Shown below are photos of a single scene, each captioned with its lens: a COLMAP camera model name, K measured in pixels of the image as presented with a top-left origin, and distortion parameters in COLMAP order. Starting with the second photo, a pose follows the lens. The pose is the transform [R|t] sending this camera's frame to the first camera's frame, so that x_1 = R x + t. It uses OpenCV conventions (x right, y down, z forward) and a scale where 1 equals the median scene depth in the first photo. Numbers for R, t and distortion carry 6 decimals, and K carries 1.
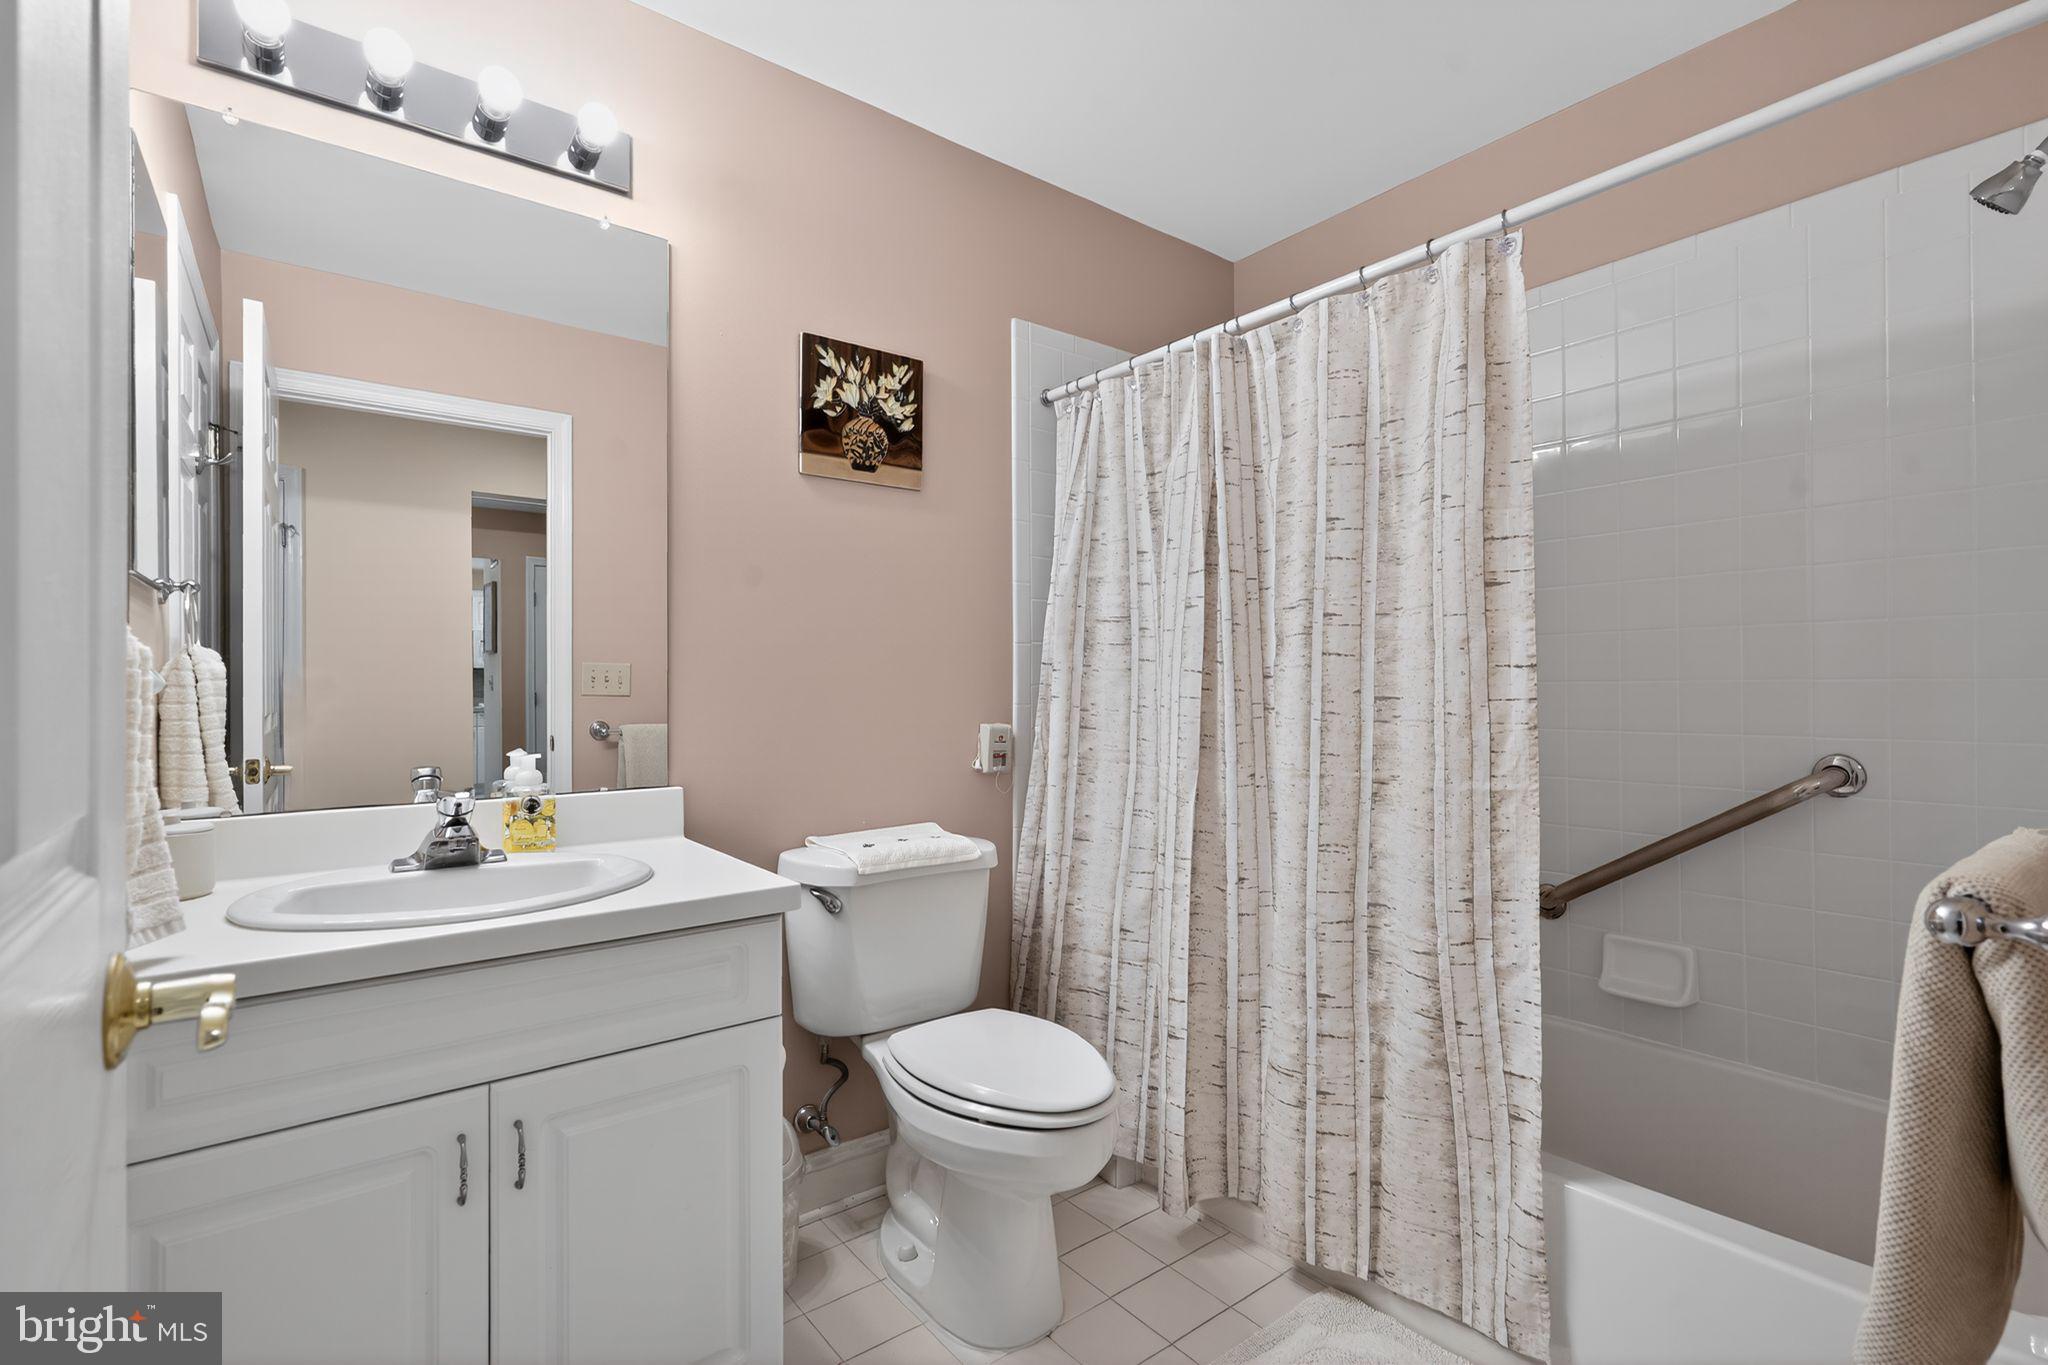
lens RADIAL K [[930.6, 0, 1028.3], [0, 930.6, 683.1], [0, 0, 1]] dist [-0.005031, 0.000946]
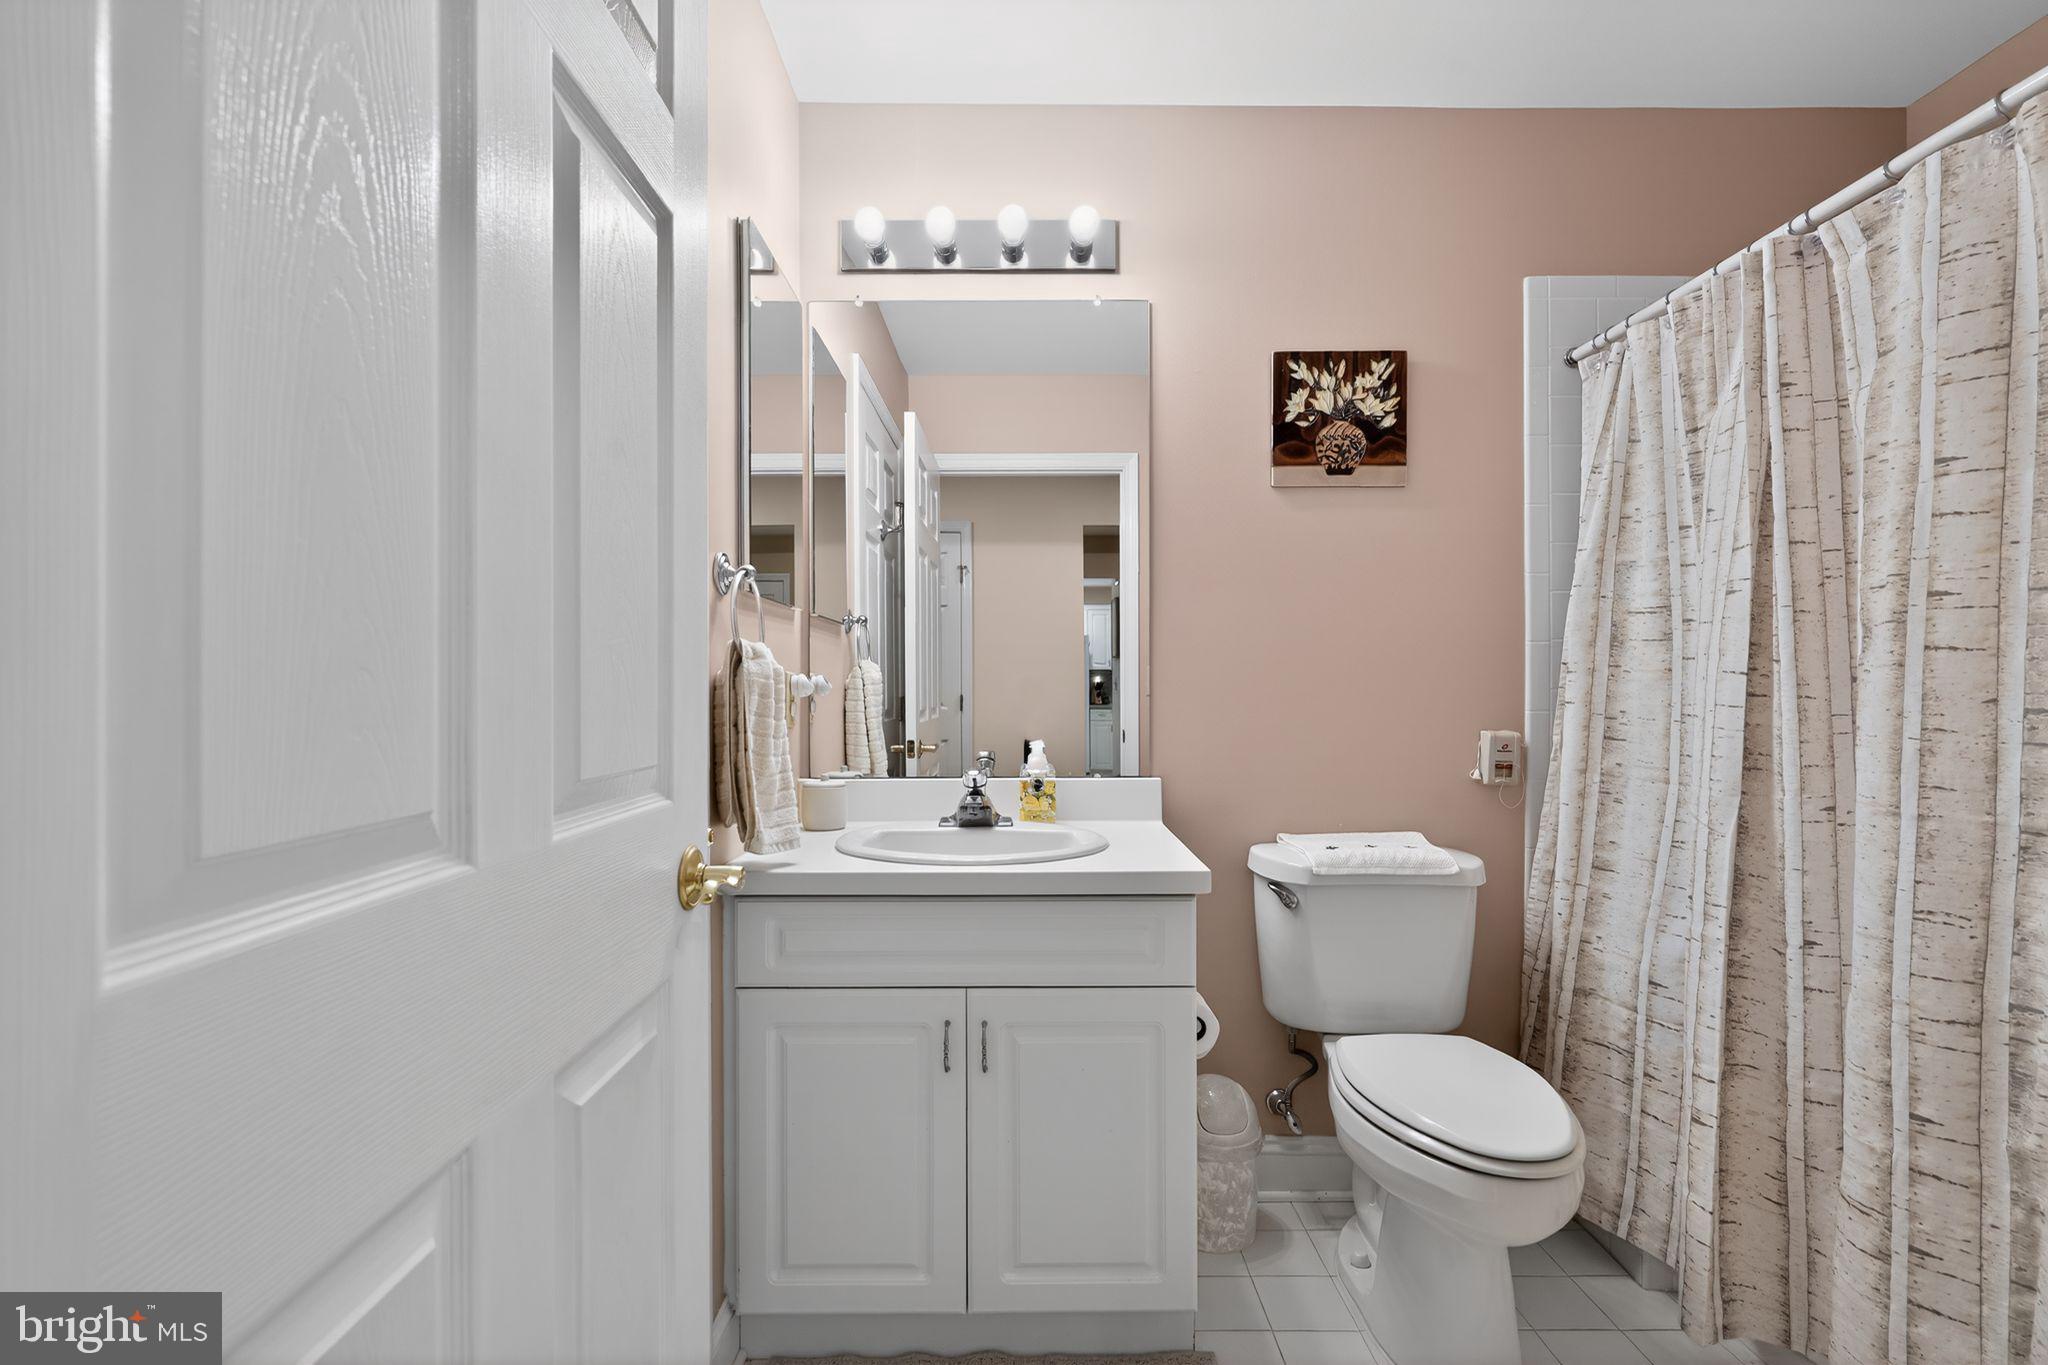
lens RADIAL K [[933.7, 0, 1029.2], [0, 933.7, 689.4], [0, 0, 1]] dist [-0.003838, 0.001539]
pose [[0.789600, 0.003193, -0.613614, 0.189954], [0.001682, 0.999971, 0.007368, -0.005286], [0.613620, -0.006850, 0.789572, -0.001533]]
